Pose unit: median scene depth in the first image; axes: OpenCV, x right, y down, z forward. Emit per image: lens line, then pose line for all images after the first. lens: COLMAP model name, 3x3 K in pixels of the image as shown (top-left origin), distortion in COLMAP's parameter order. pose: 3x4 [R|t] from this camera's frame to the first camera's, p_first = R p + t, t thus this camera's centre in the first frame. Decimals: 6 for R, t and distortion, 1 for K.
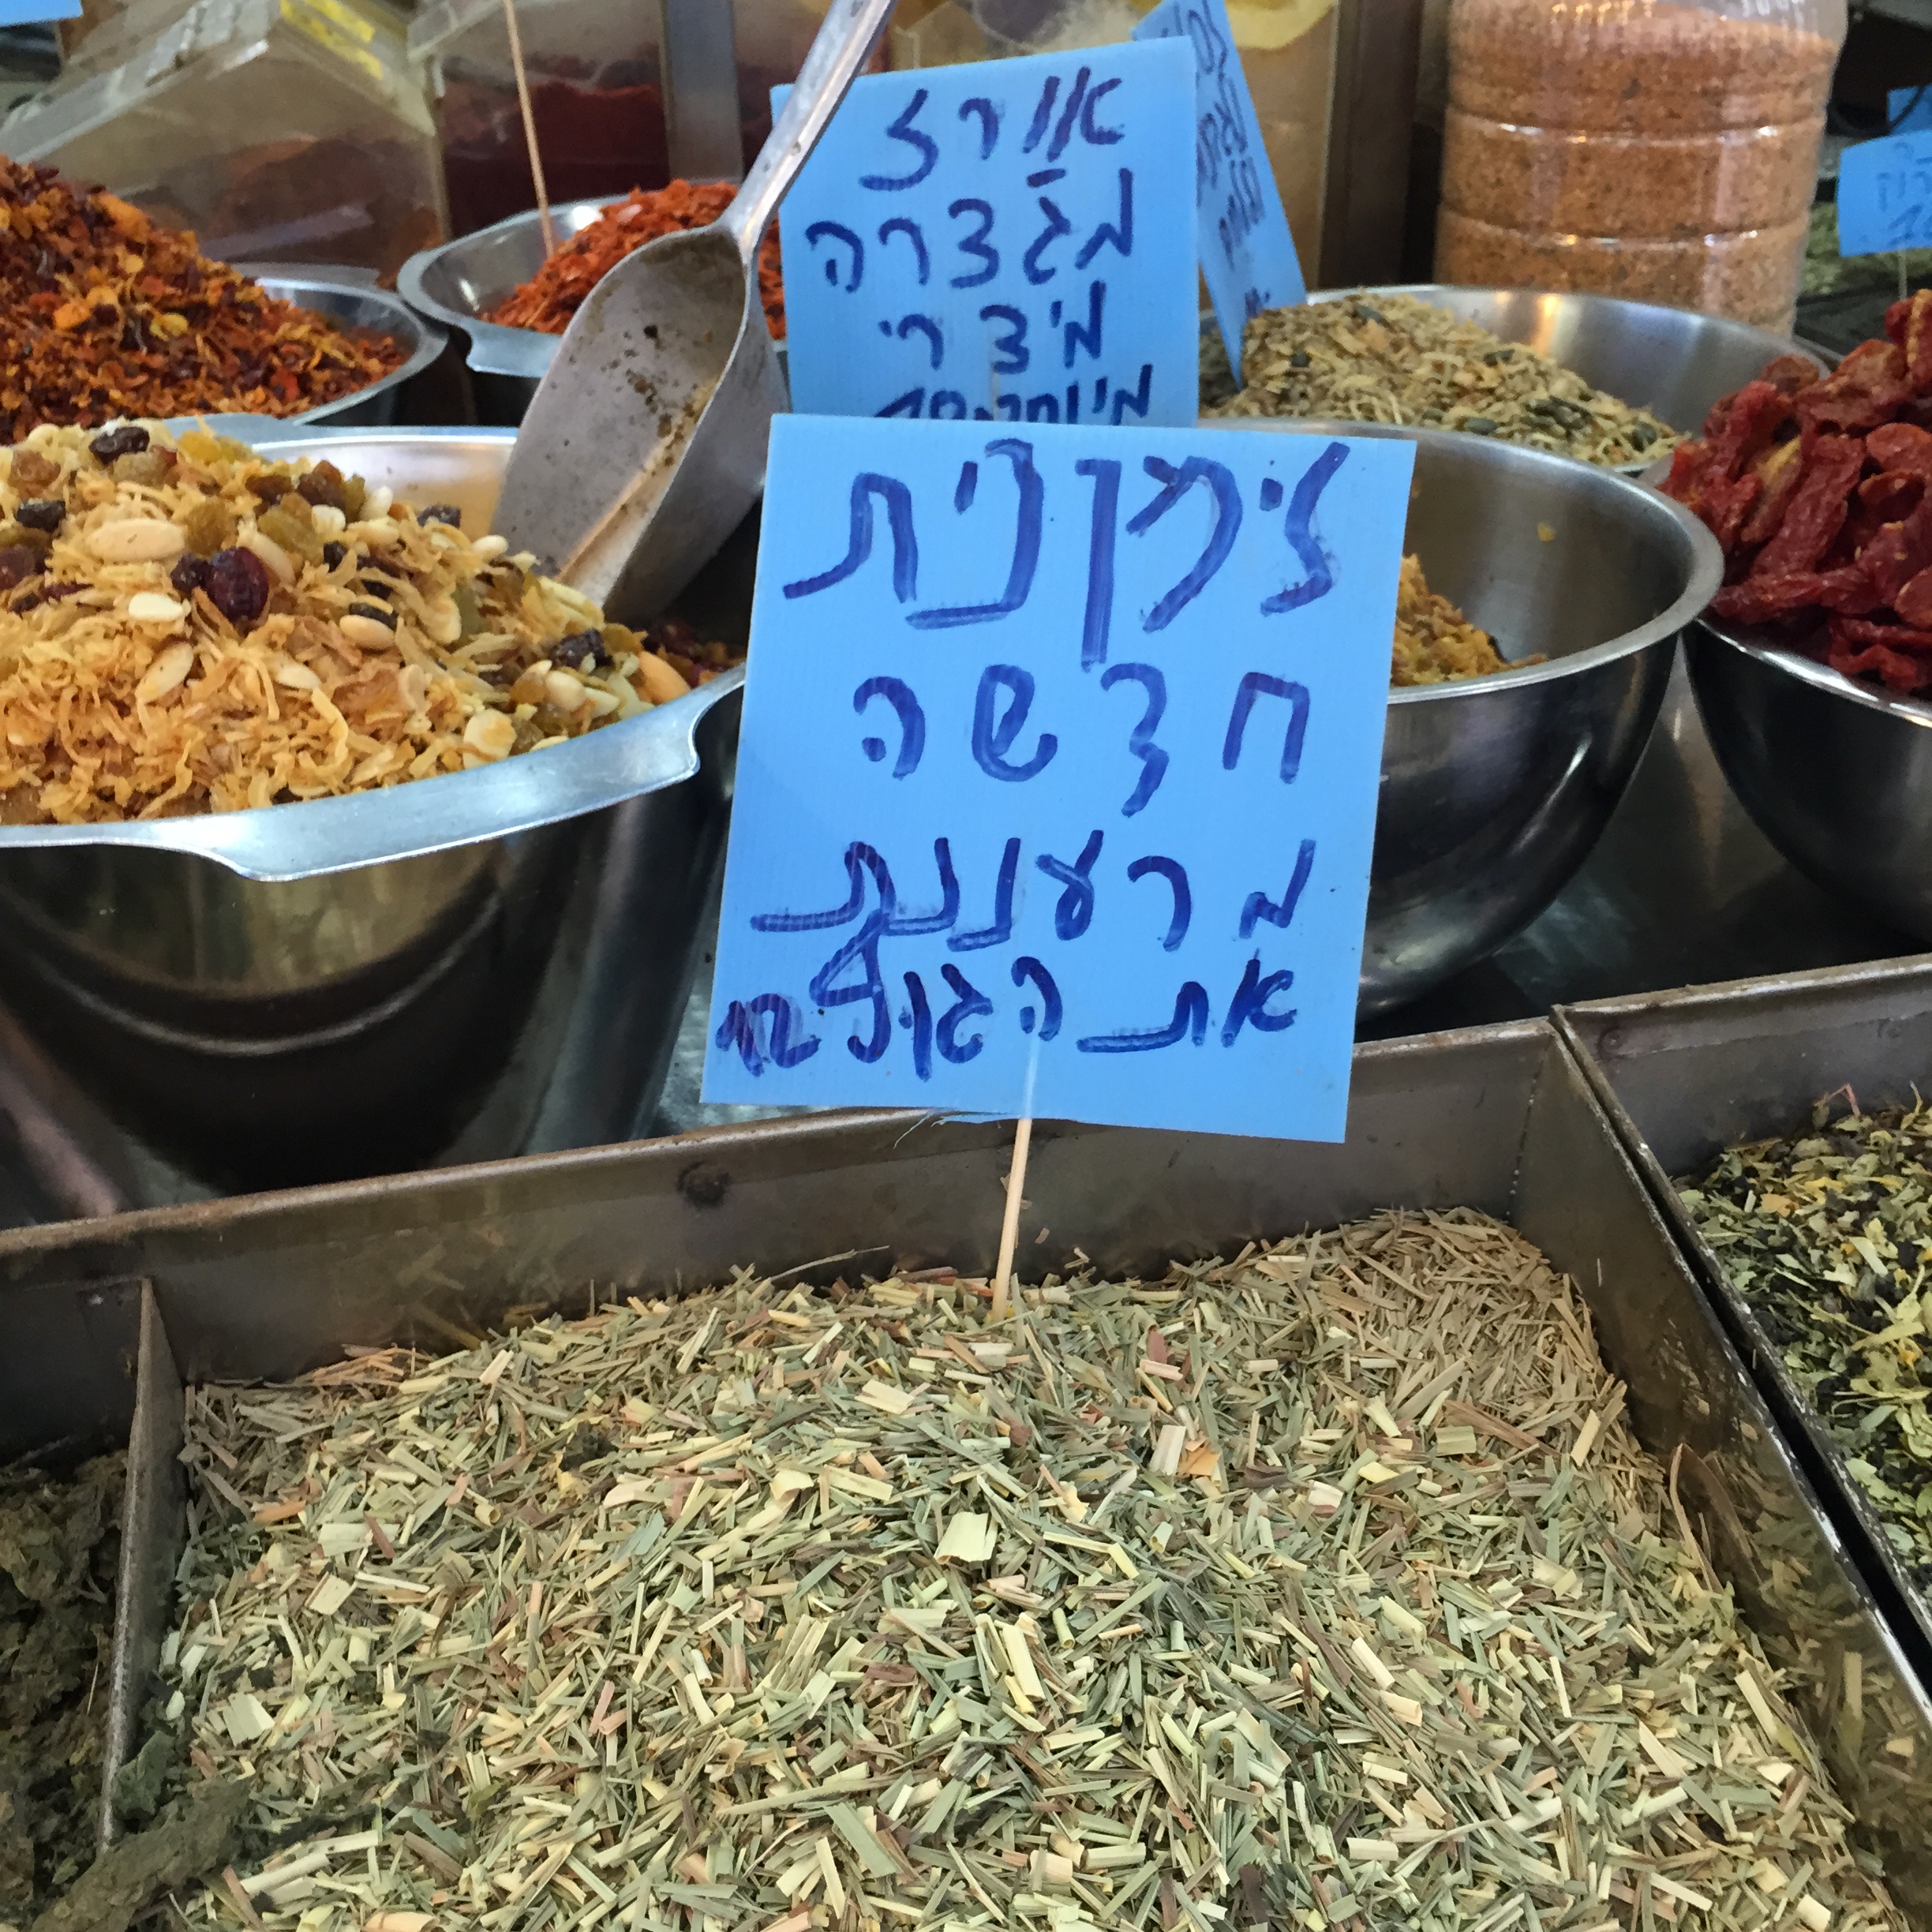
lens RADIAL K [[2210.0, 0, 972.8], [0, 2210.0, 1002.6], [0, 0, 1]] dist [0.075546, -0.146919]
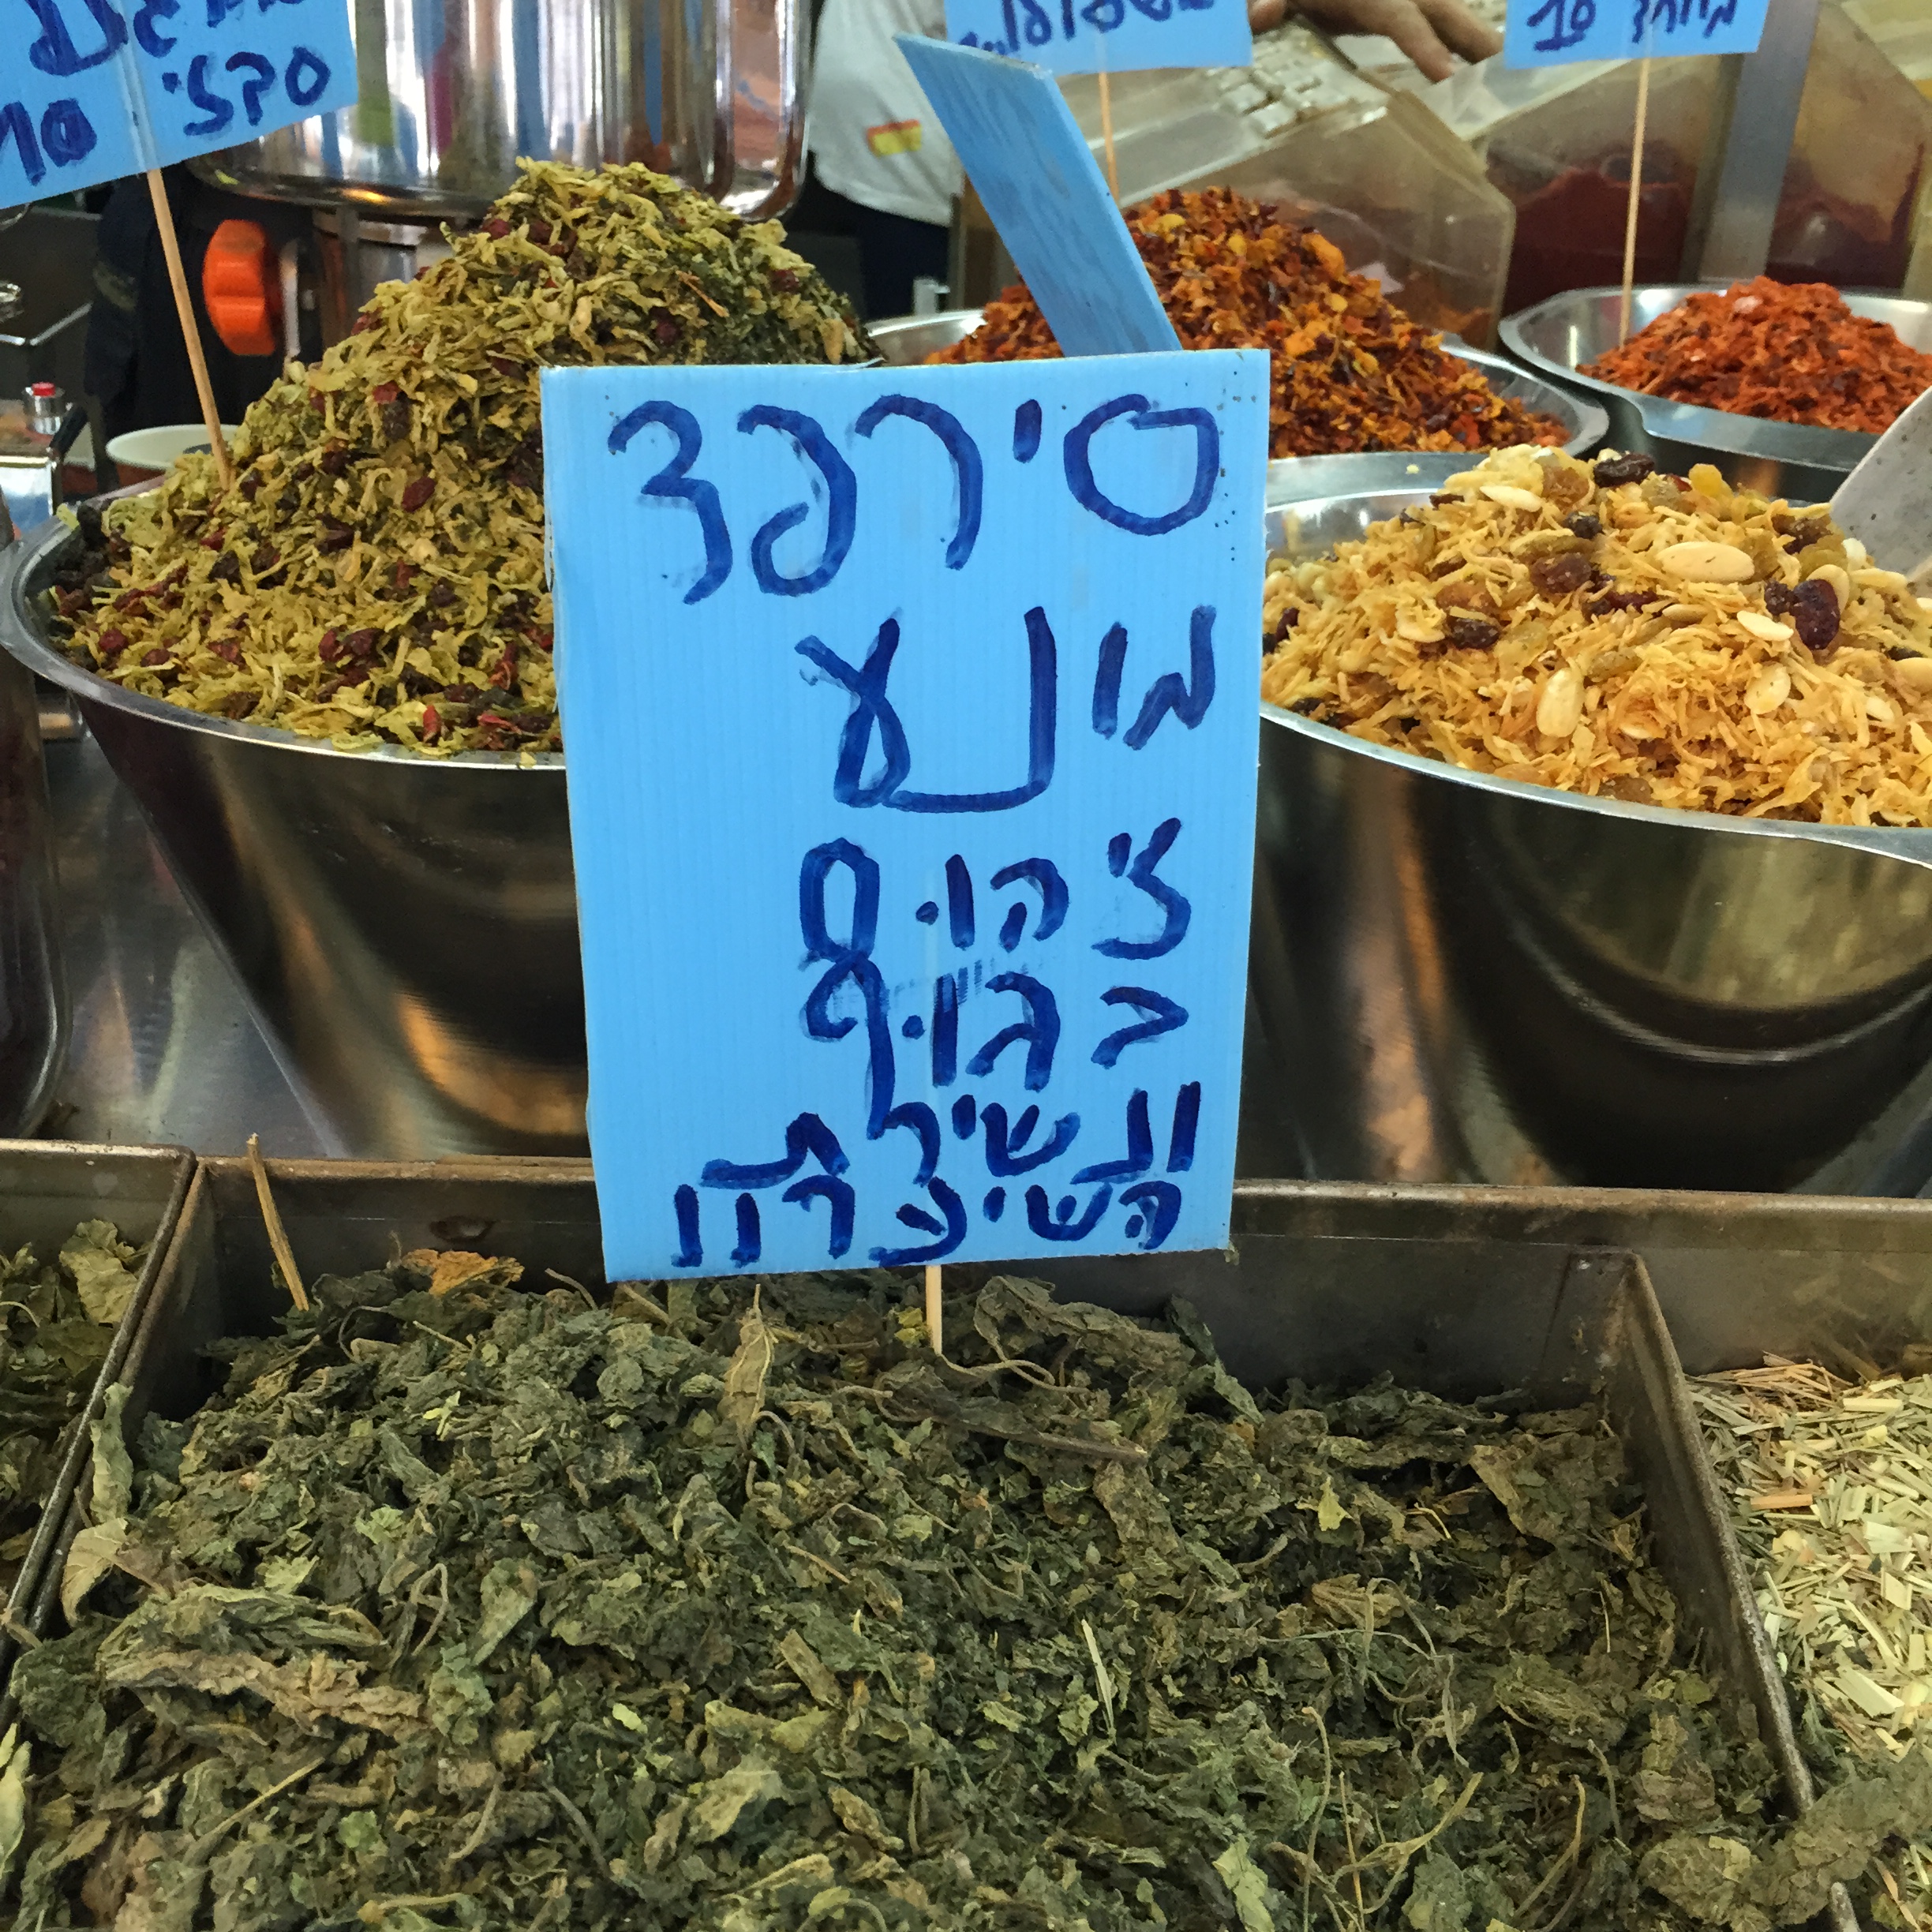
lens RADIAL K [[2210.0, 0, 972.8], [0, 2210.0, 1002.6], [0, 0, 1]] dist [0.075546, -0.146919]
pose [[0.975824, 0.157945, -0.151068, -0.508321], [-0.163813, 0.986118, -0.027140, 0.082389], [0.144684, 0.051230, 0.988151, -0.080576]]
